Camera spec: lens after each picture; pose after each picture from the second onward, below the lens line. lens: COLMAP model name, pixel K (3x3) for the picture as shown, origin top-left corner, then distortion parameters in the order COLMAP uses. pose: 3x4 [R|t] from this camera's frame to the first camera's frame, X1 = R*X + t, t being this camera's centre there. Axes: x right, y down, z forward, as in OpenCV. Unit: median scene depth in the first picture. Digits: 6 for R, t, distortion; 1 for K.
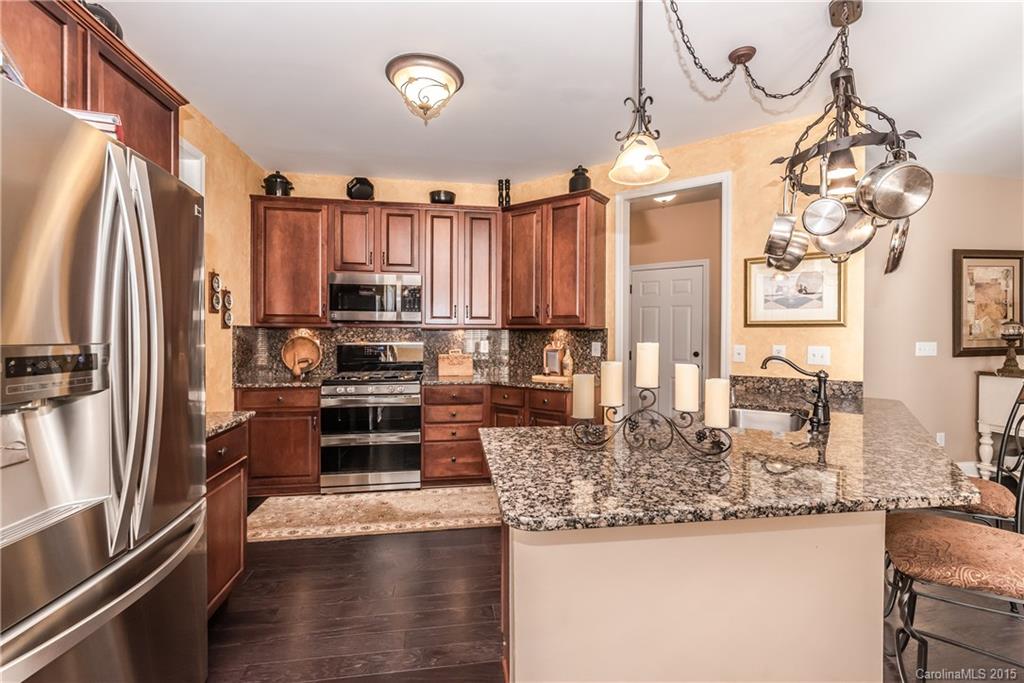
lens RADIAL K [[464.5, 0, 514.3], [0, 464.5, 340.4], [0, 0, 1]] dist [-0.000619, -0.000122]
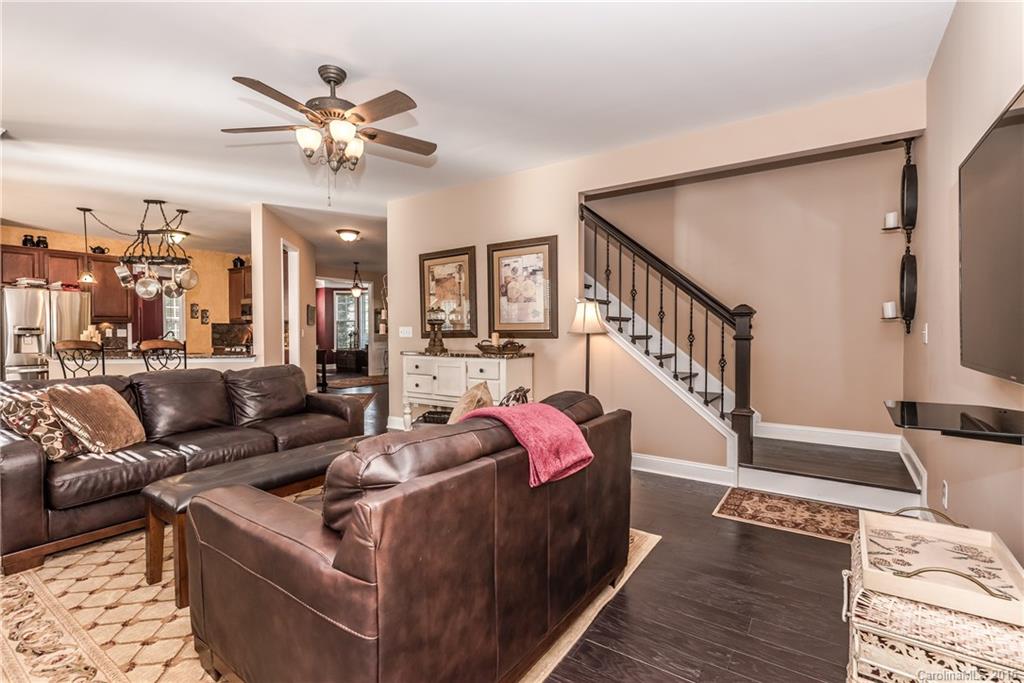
lens RADIAL K [[464.5, 0, 511.1], [0, 464.5, 341.0], [0, 0, 1]] dist [-0.000619, -0.000122]
pose [[0.727153, 0.008490, -0.686423, 1.992826], [0.001074, 0.999908, 0.013505, 0.025572], [0.686474, -0.010557, 0.727077, 0.235309]]
